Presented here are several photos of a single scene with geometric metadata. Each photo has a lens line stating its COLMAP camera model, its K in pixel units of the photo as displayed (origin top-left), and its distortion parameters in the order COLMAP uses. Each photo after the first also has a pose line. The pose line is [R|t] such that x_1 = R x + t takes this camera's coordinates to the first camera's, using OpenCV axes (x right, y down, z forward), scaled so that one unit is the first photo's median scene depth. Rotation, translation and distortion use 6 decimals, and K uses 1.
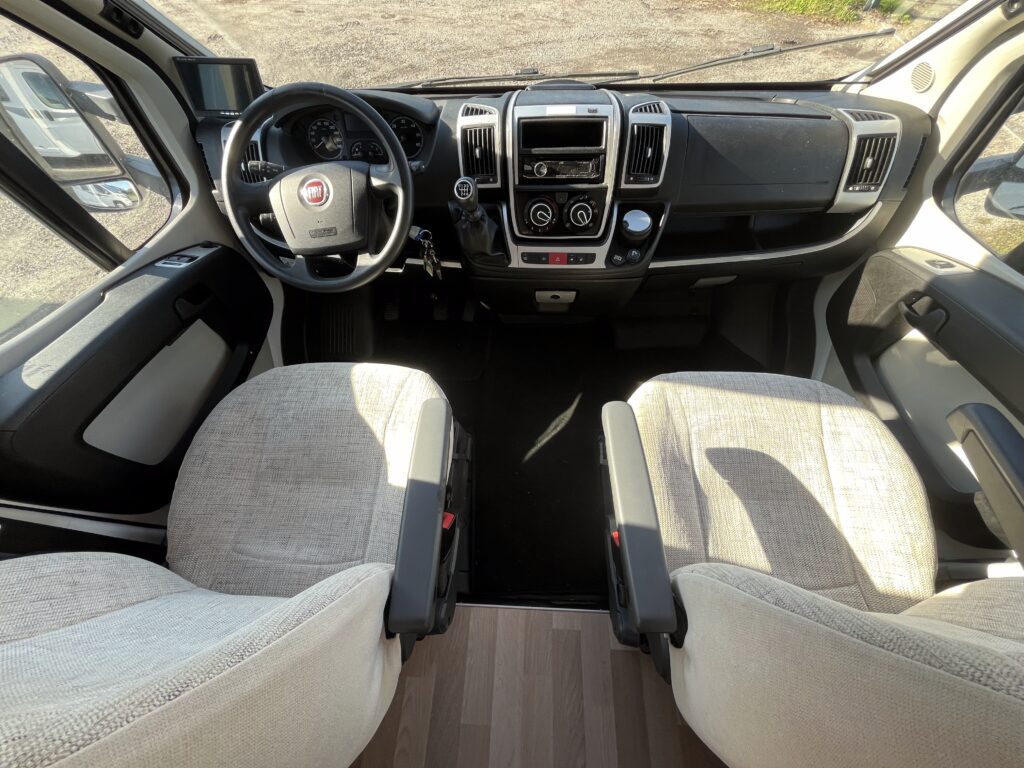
lens RADIAL K [[418.8, 0, 512.0], [0, 418.8, 384.0], [0, 0, 1]] dist [-0.003155, -0.000150]
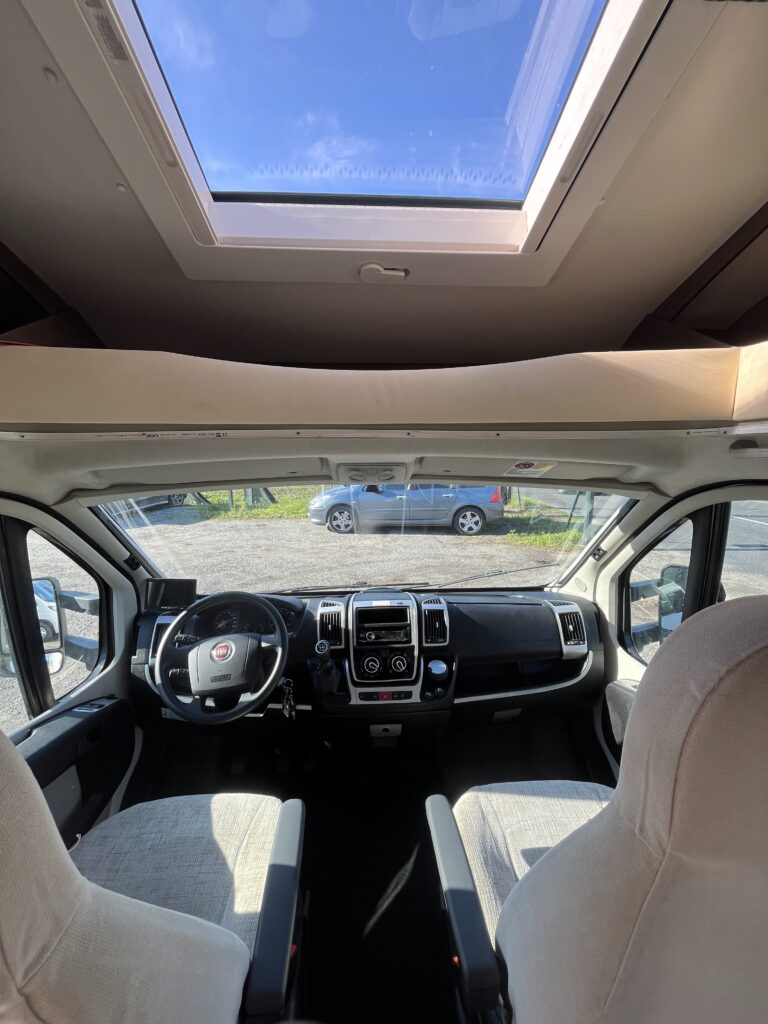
lens RADIAL K [[418.8, 0, 384.0], [0, 418.8, 512.0], [0, 0, 1]] dist [-0.003155, -0.000150]
pose [[0.995956, 0.006352, 0.089622, -0.022733], [0.059761, 0.698015, -0.713585, 0.268304], [-0.067090, 0.716055, 0.694813, -0.398786]]
